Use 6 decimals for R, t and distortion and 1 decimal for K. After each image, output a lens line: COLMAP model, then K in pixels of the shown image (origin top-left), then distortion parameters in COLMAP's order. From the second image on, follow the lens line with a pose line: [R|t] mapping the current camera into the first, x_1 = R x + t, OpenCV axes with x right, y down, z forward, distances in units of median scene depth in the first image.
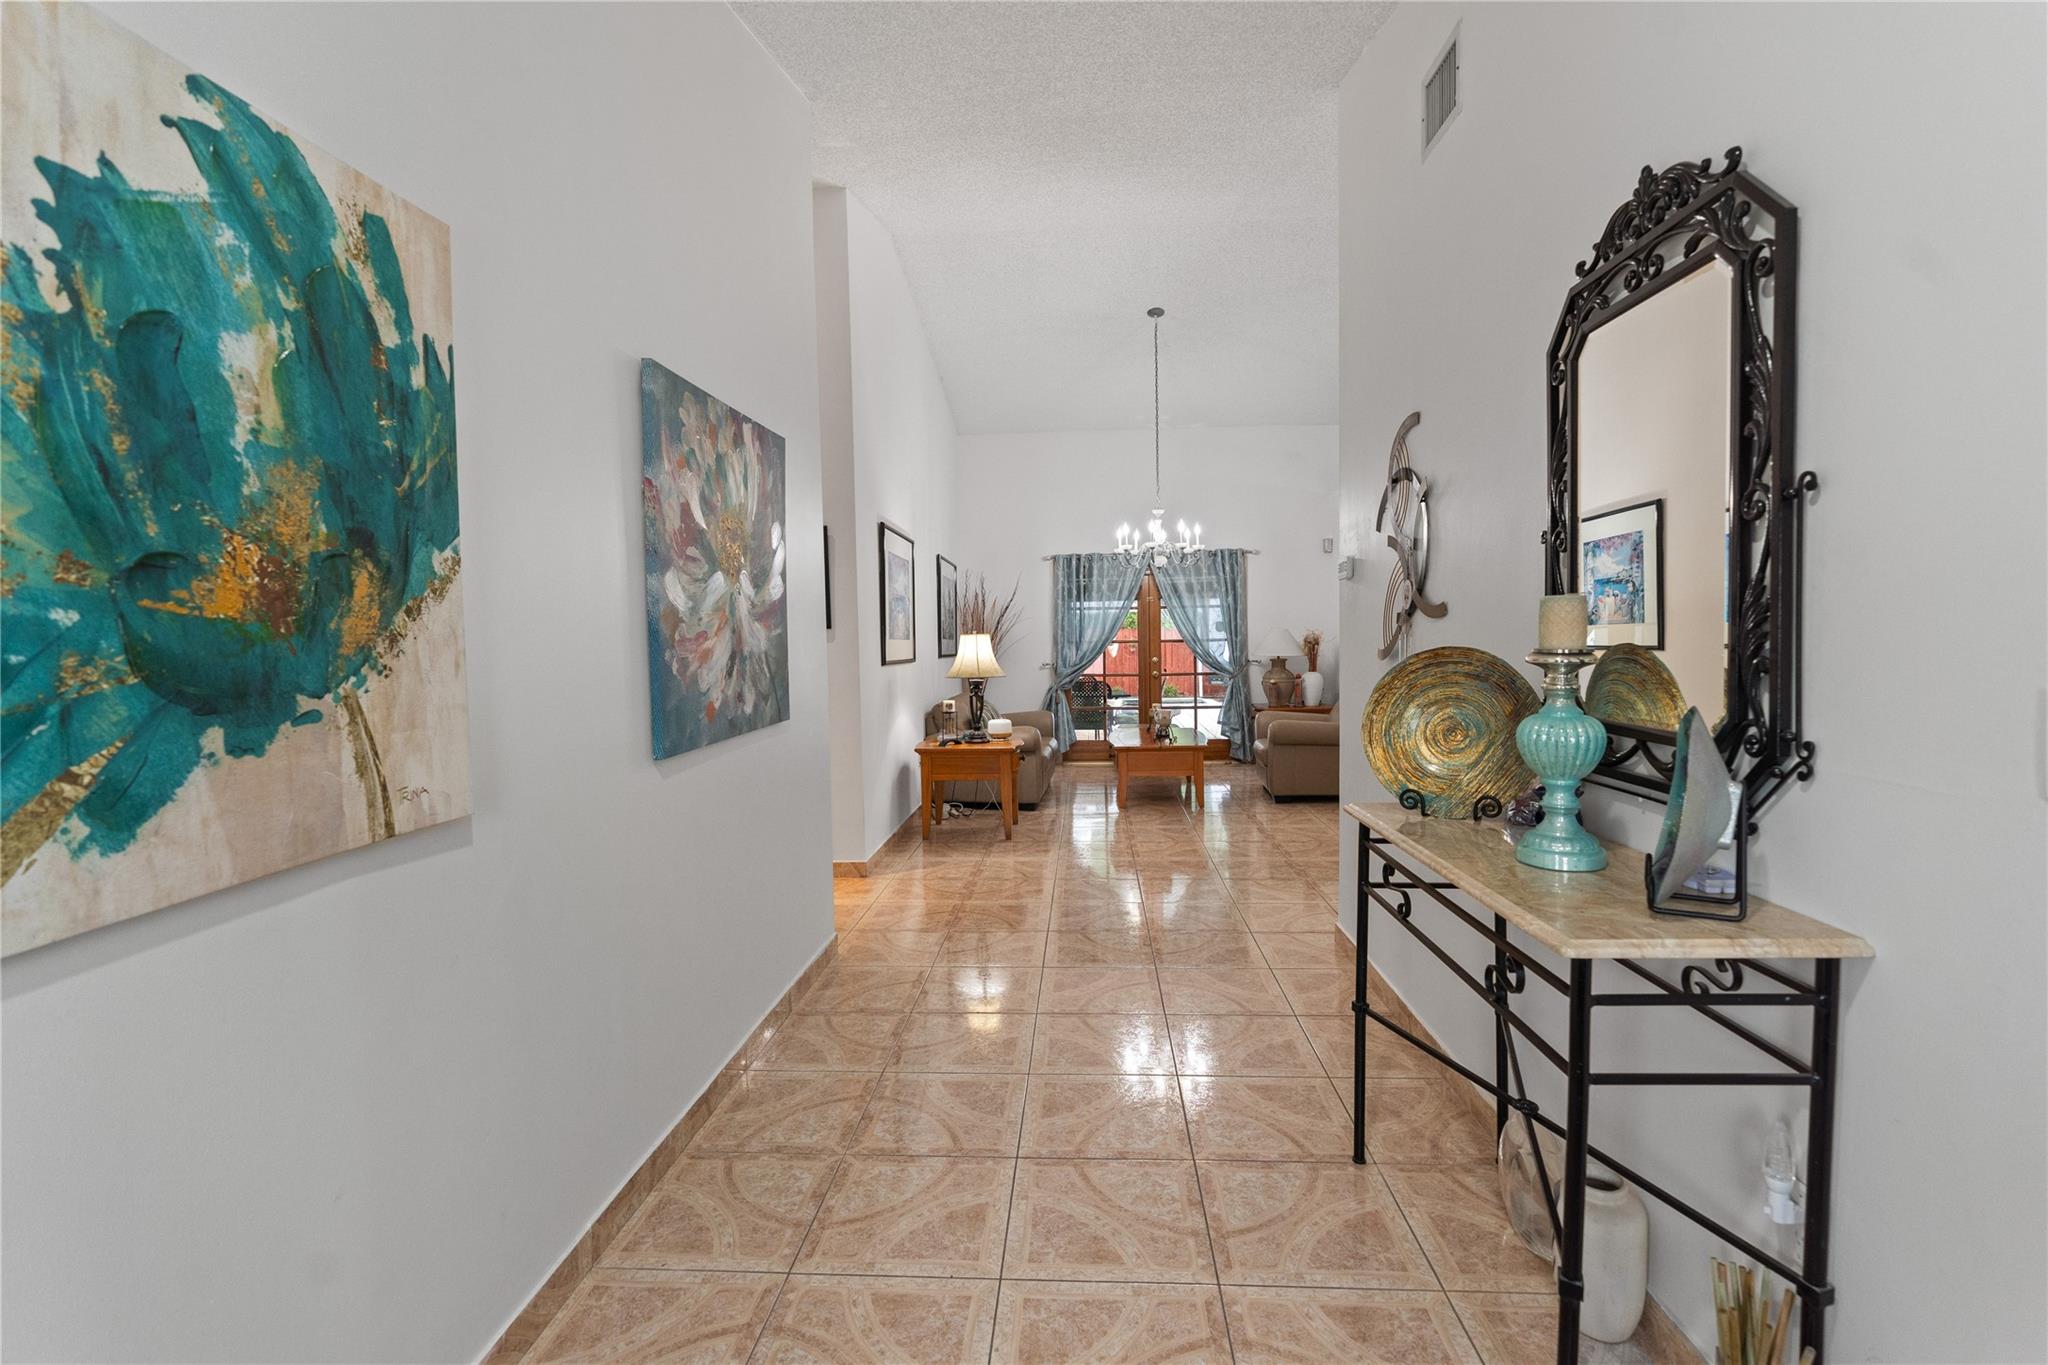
lens RADIAL K [[915.8, 0, 1027.0], [0, 915.8, 670.7], [0, 0, 1]] dist [-0.002234, 0.000178]
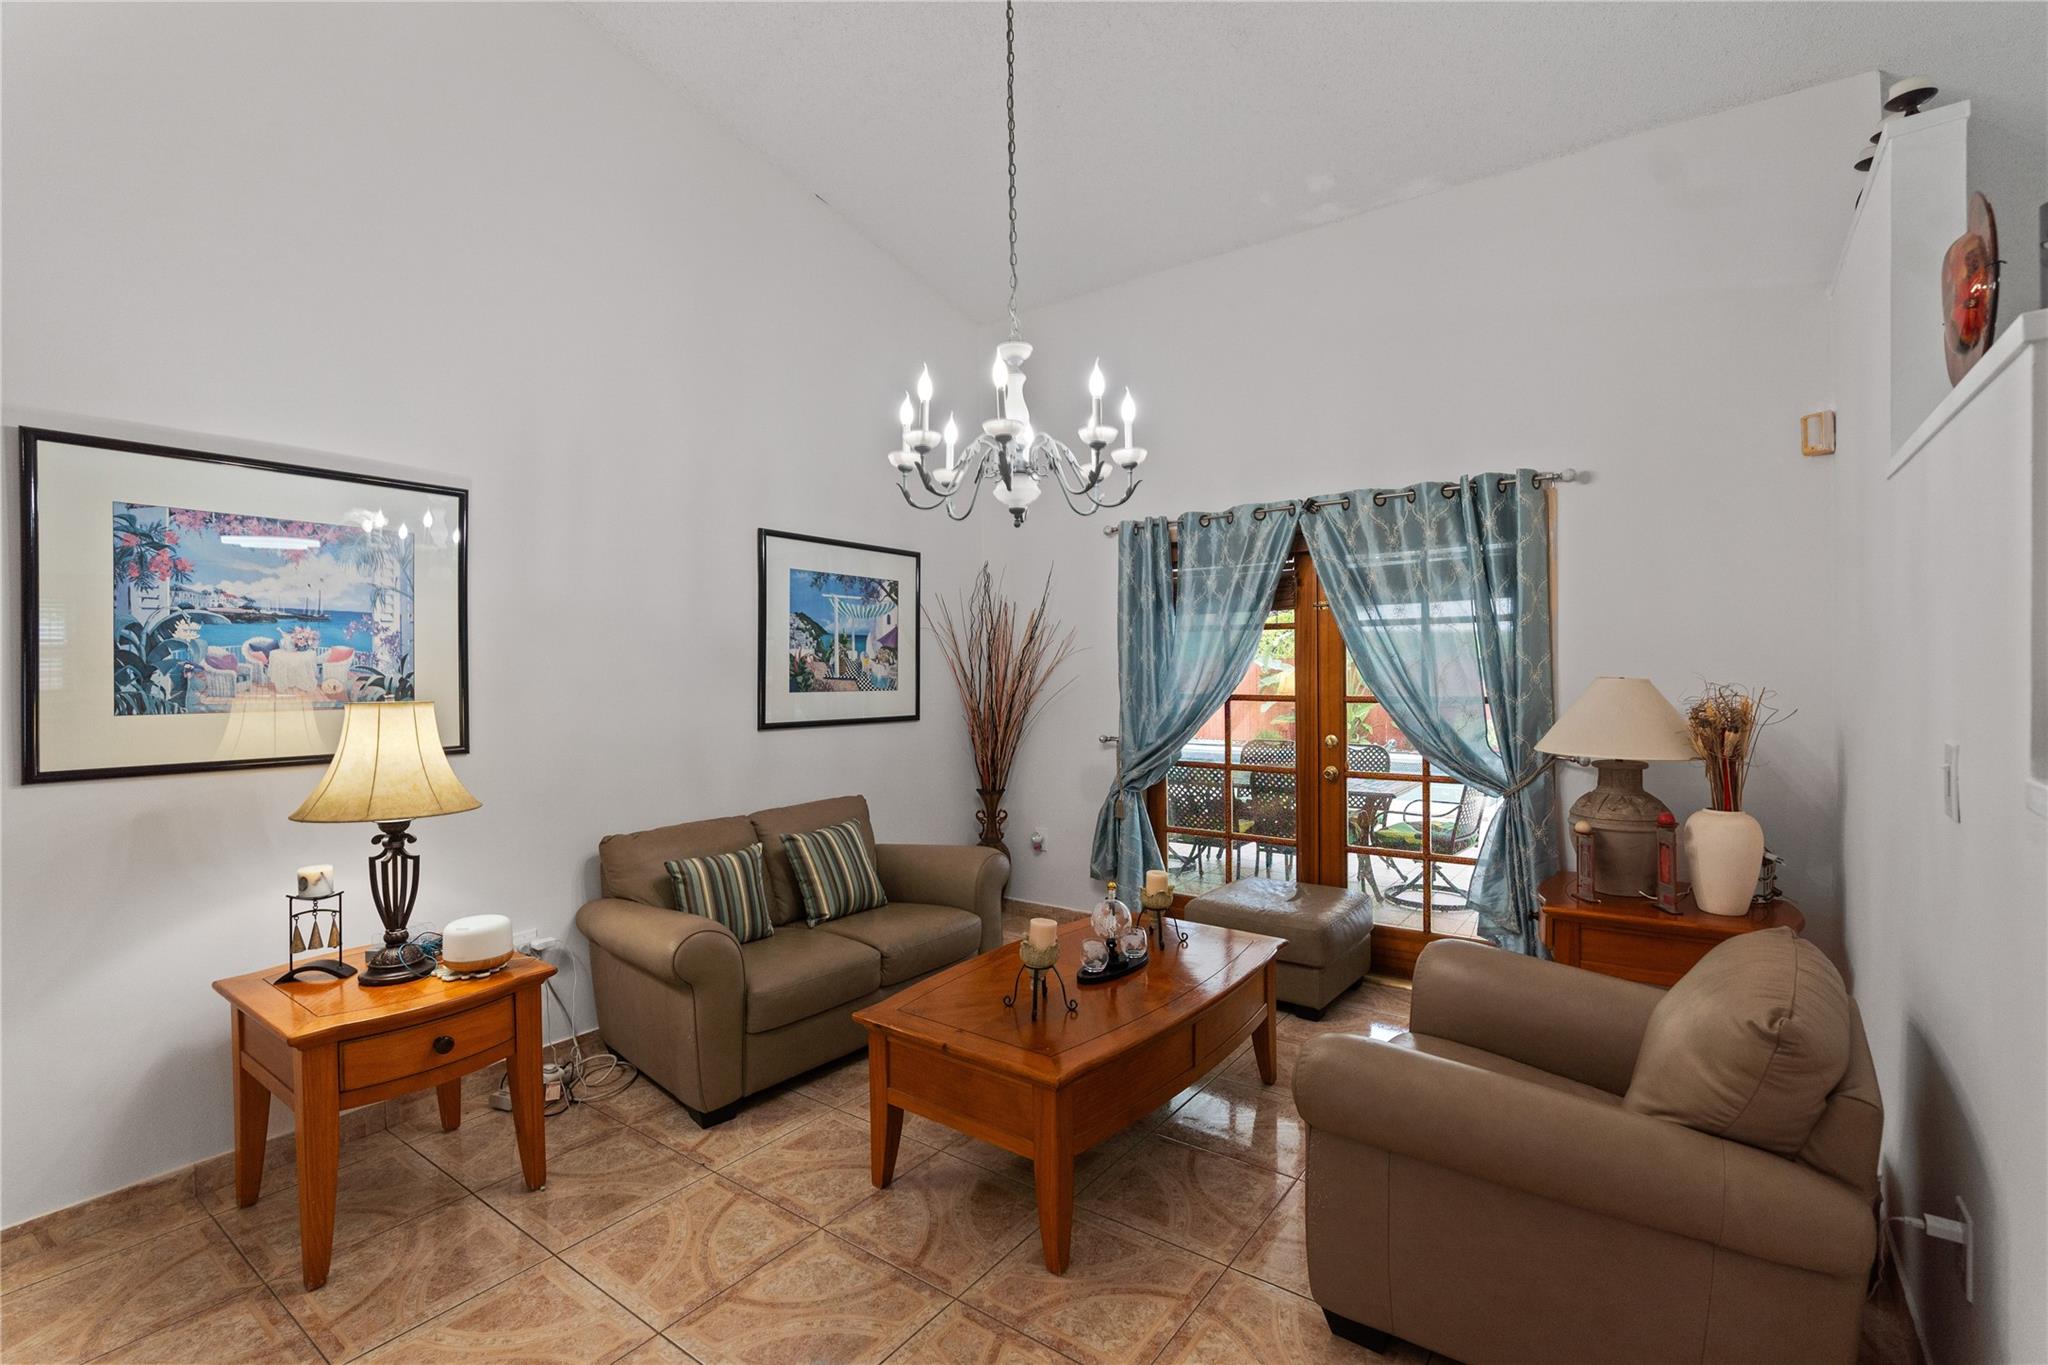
lens RADIAL K [[925.0, 0, 1017.5], [0, 925.0, 672.2], [0, 0, 1]] dist [0.001038, 0.000774]
pose [[0.841912, 0.014481, -0.539420, 0.261217], [-0.026016, 0.999567, -0.013770, -0.035980], [0.538987, 0.025627, 0.841924, 0.546654]]
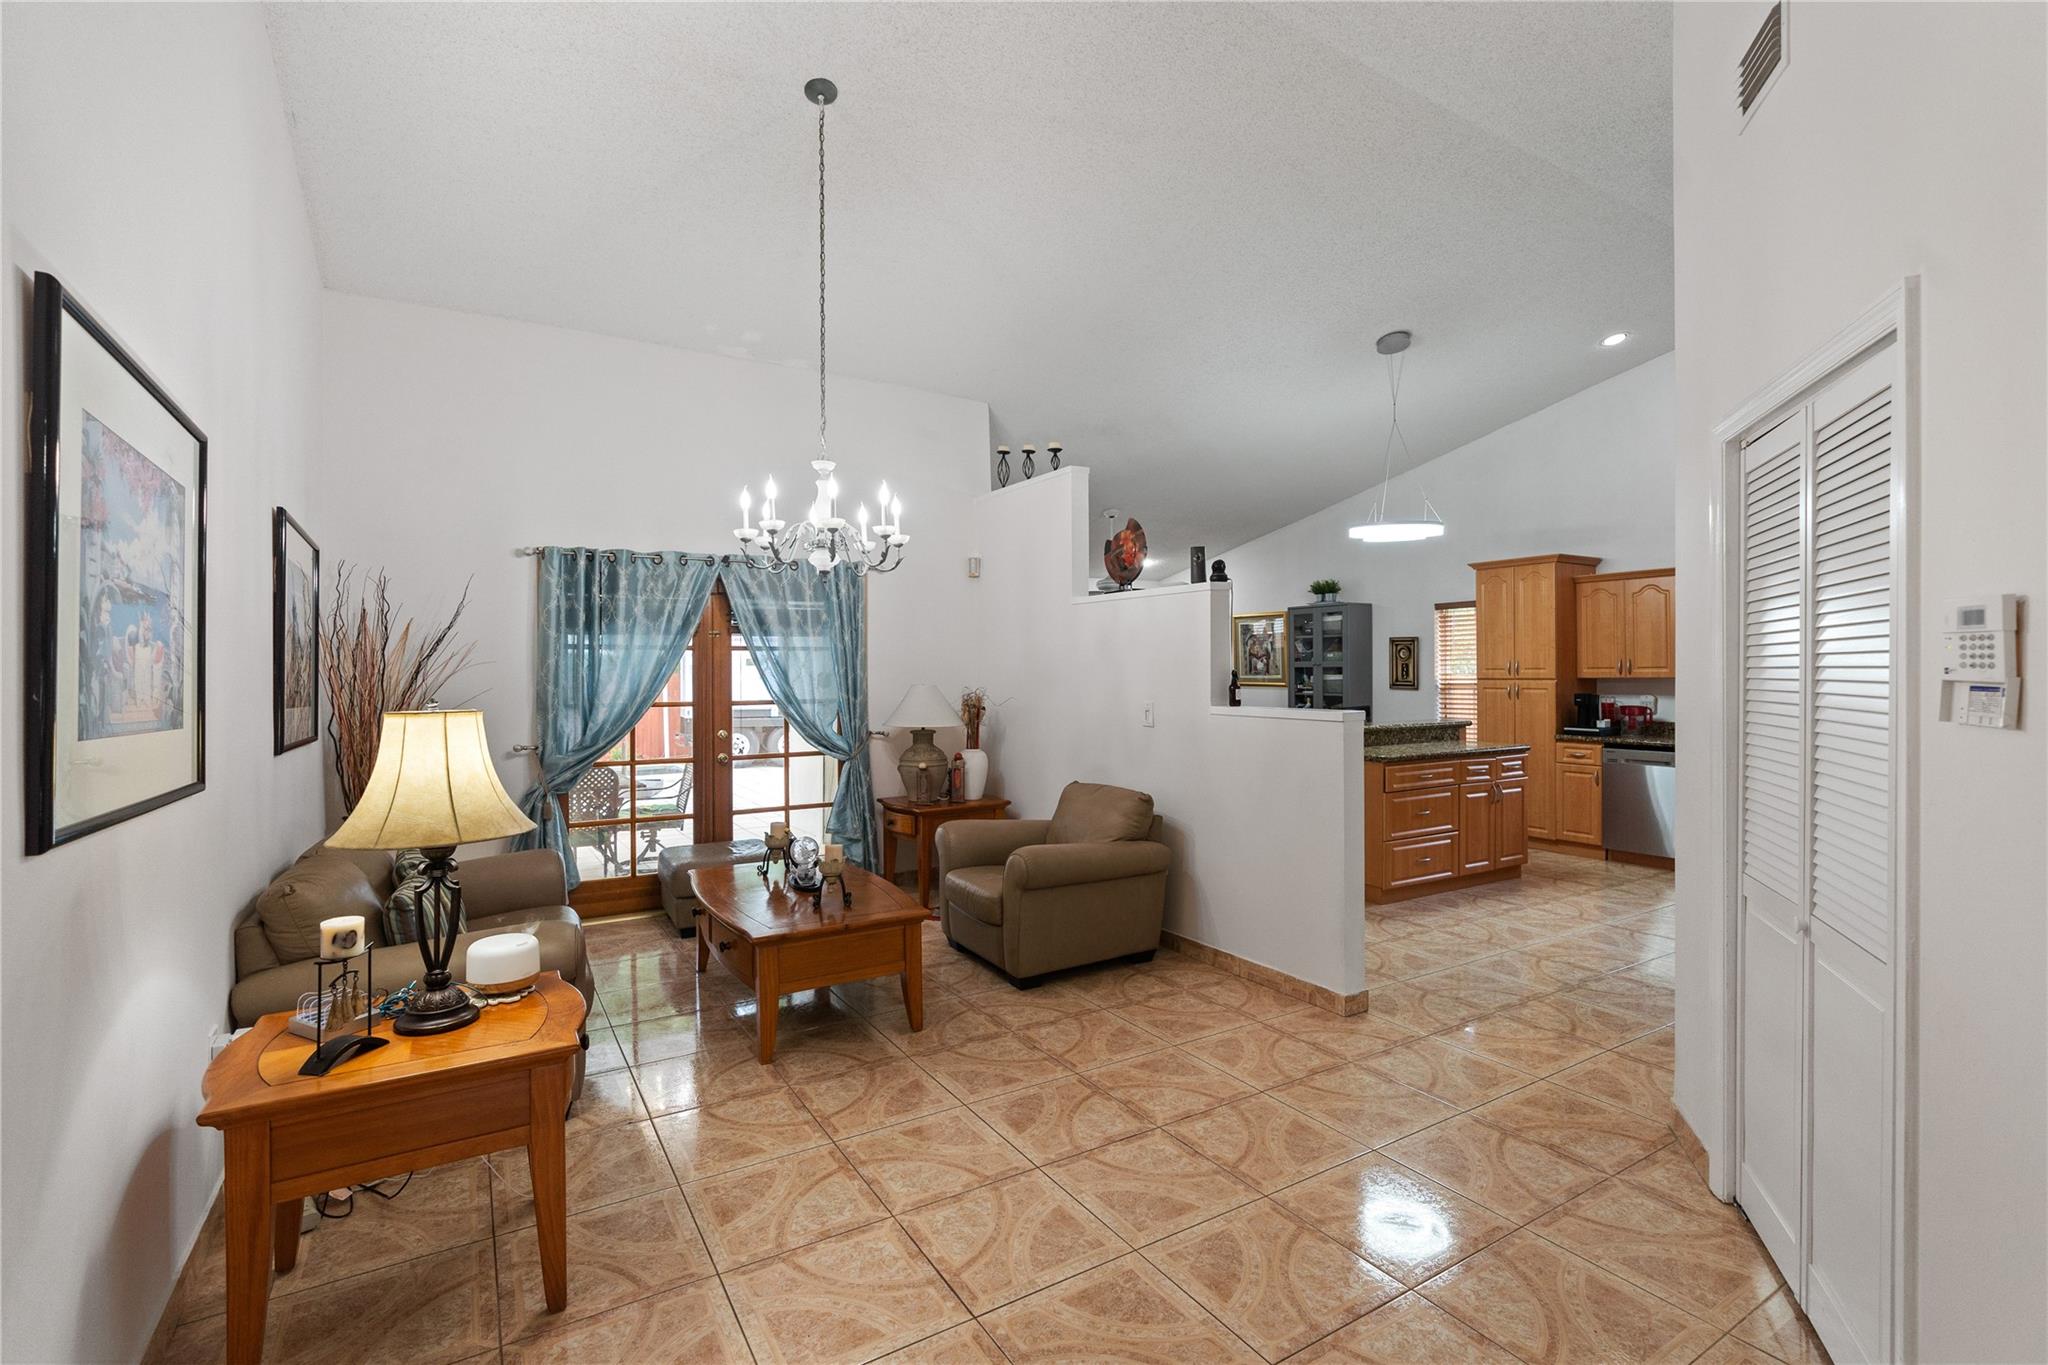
lens RADIAL K [[925.0, 0, 1017.5], [0, 925.0, 672.2], [0, 0, 1]] dist [0.001038, 0.000774]
pose [[0.821848, 0.013235, 0.569553, -0.050241], [0.013882, 0.998968, -0.043244, -0.024313], [-0.569537, 0.043447, 0.820816, 0.392972]]
